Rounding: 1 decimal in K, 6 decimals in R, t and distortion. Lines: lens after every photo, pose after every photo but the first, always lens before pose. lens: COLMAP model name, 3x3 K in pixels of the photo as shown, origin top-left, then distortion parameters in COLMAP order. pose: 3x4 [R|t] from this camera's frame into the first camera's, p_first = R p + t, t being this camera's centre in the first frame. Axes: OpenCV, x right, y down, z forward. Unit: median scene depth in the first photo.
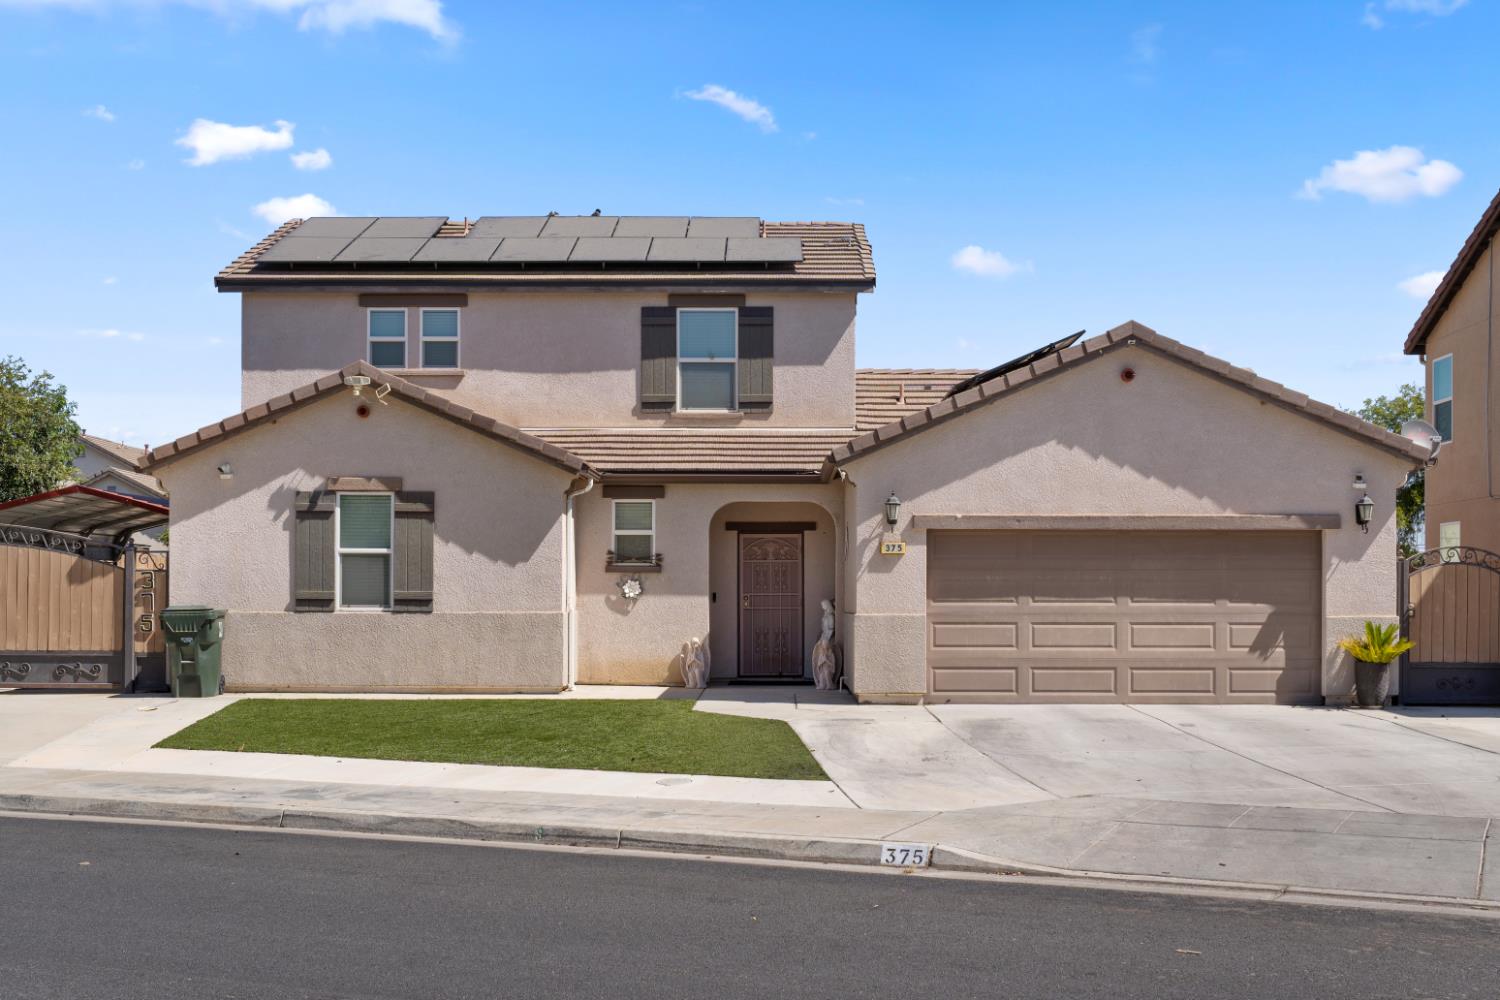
lens RADIAL K [[1668.0, 0, 748.9], [0, 1668.0, 263.2], [0, 0, 1]] dist [-0.002583, 0.000000]
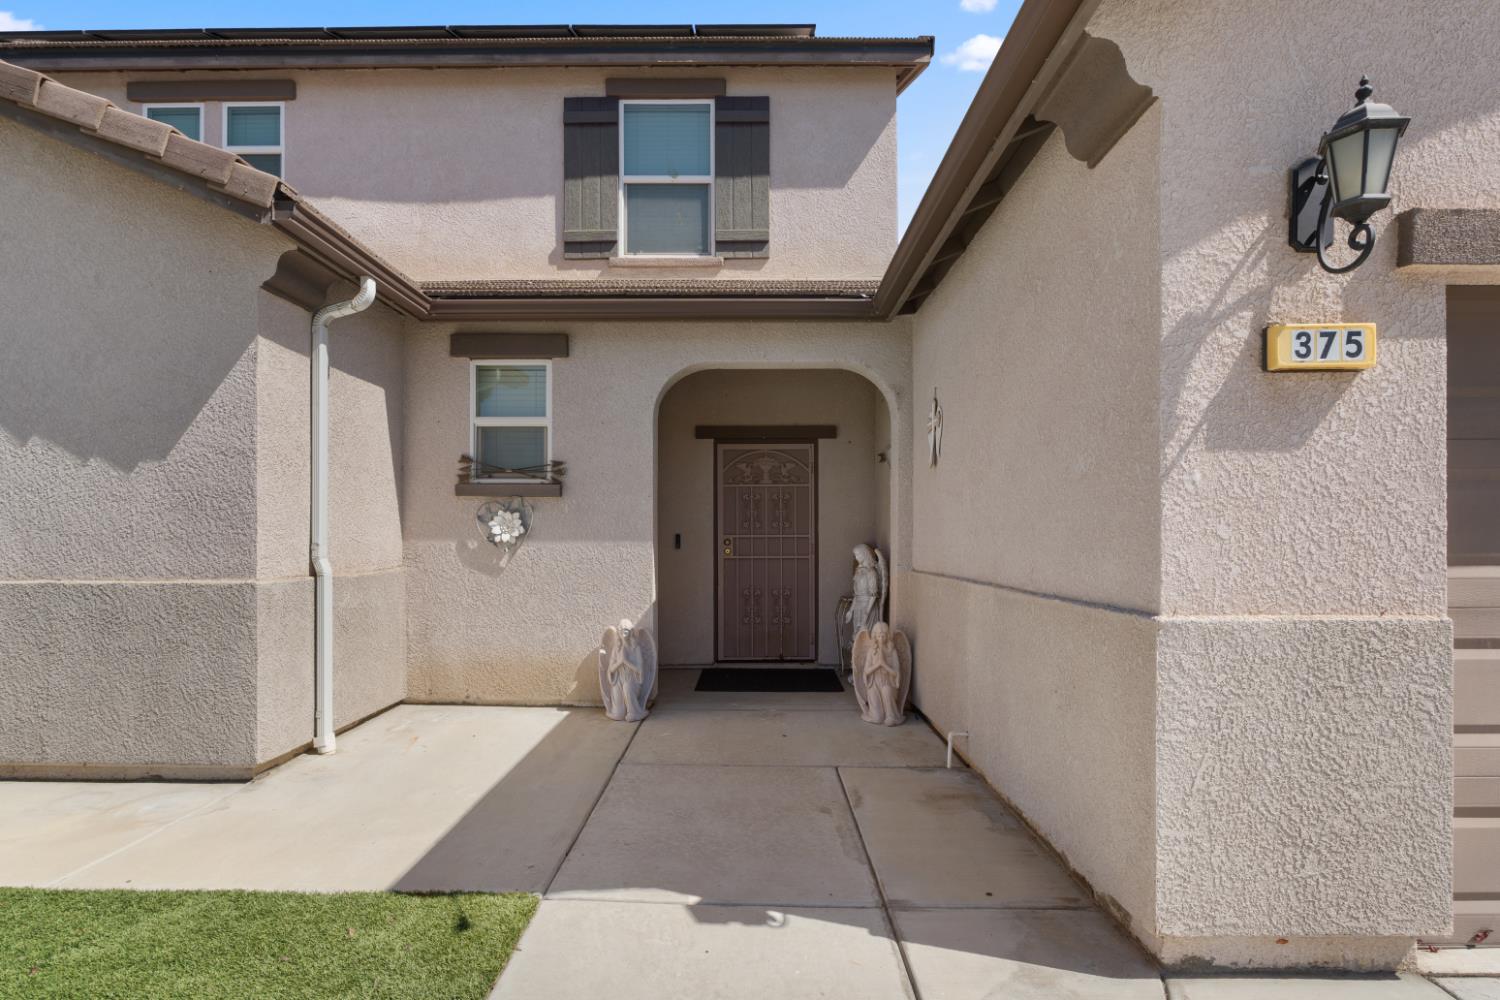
lens RADIAL K [[702.9, 0, 751.9], [0, 702.9, 502.7], [0, 0, 1]] dist [-0.013362, 0.001862]
pose [[0.999800, -0.002082, 0.019897, 0.002590], [-0.000903, 0.988853, 0.148889, 0.162248], [-0.019986, -0.148877, 0.988654, 0.819155]]
